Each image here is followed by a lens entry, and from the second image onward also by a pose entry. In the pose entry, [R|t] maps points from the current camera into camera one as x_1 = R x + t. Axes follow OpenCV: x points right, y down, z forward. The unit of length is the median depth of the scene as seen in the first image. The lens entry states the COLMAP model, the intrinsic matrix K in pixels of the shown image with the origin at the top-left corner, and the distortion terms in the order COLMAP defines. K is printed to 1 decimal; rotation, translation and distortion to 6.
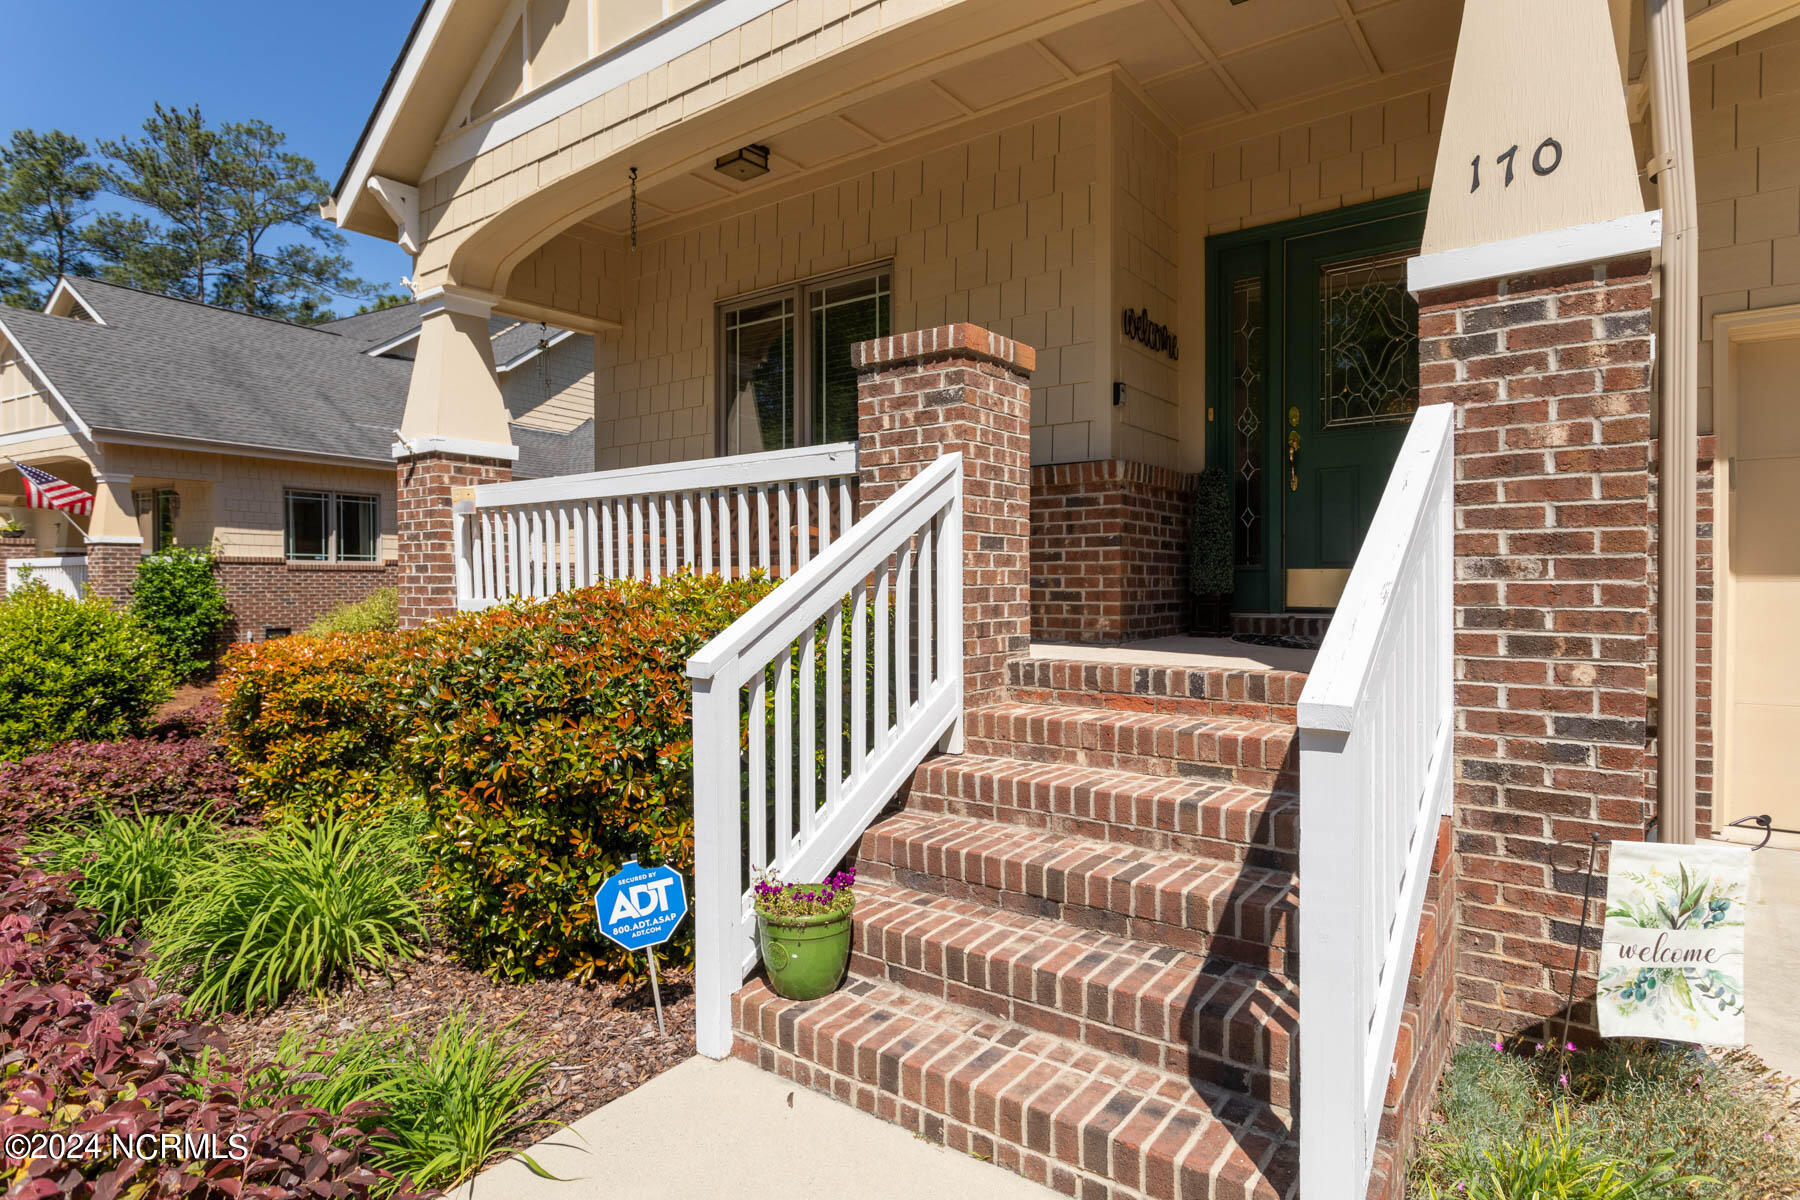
lens RADIAL K [[998.2, 0, 900.0], [0, 998.2, 600.0], [0, 0, 1]] dist [-0.000572, 0.000469]
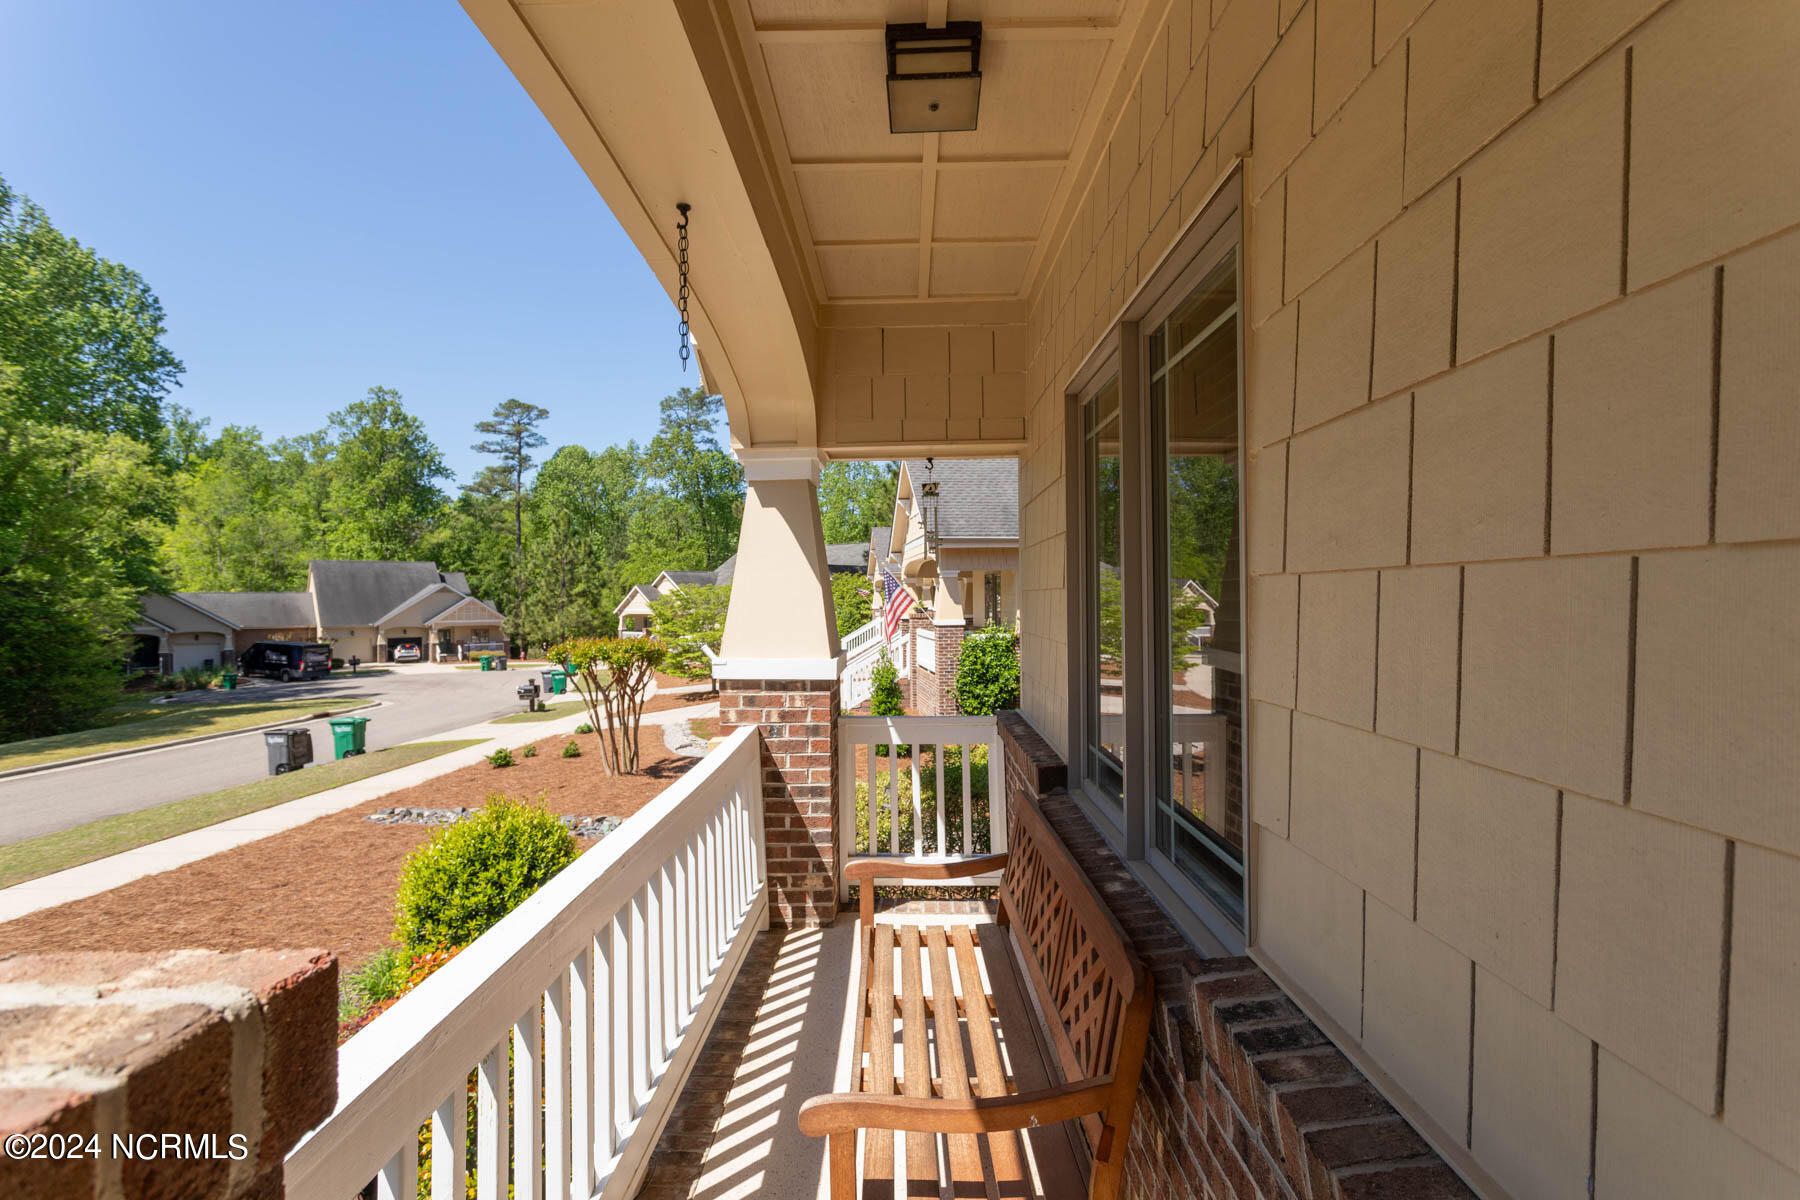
lens RADIAL K [[849.9, 0, 899.1], [0, 849.9, 596.0], [0, 0, 1]] dist [0.003993, 0.001109]
pose [[0.603042, -0.008464, -0.797665, 0.174302], [-0.002635, 0.999917, -0.012603, -0.302851], [0.797705, 0.009702, 0.602969, 1.085649]]
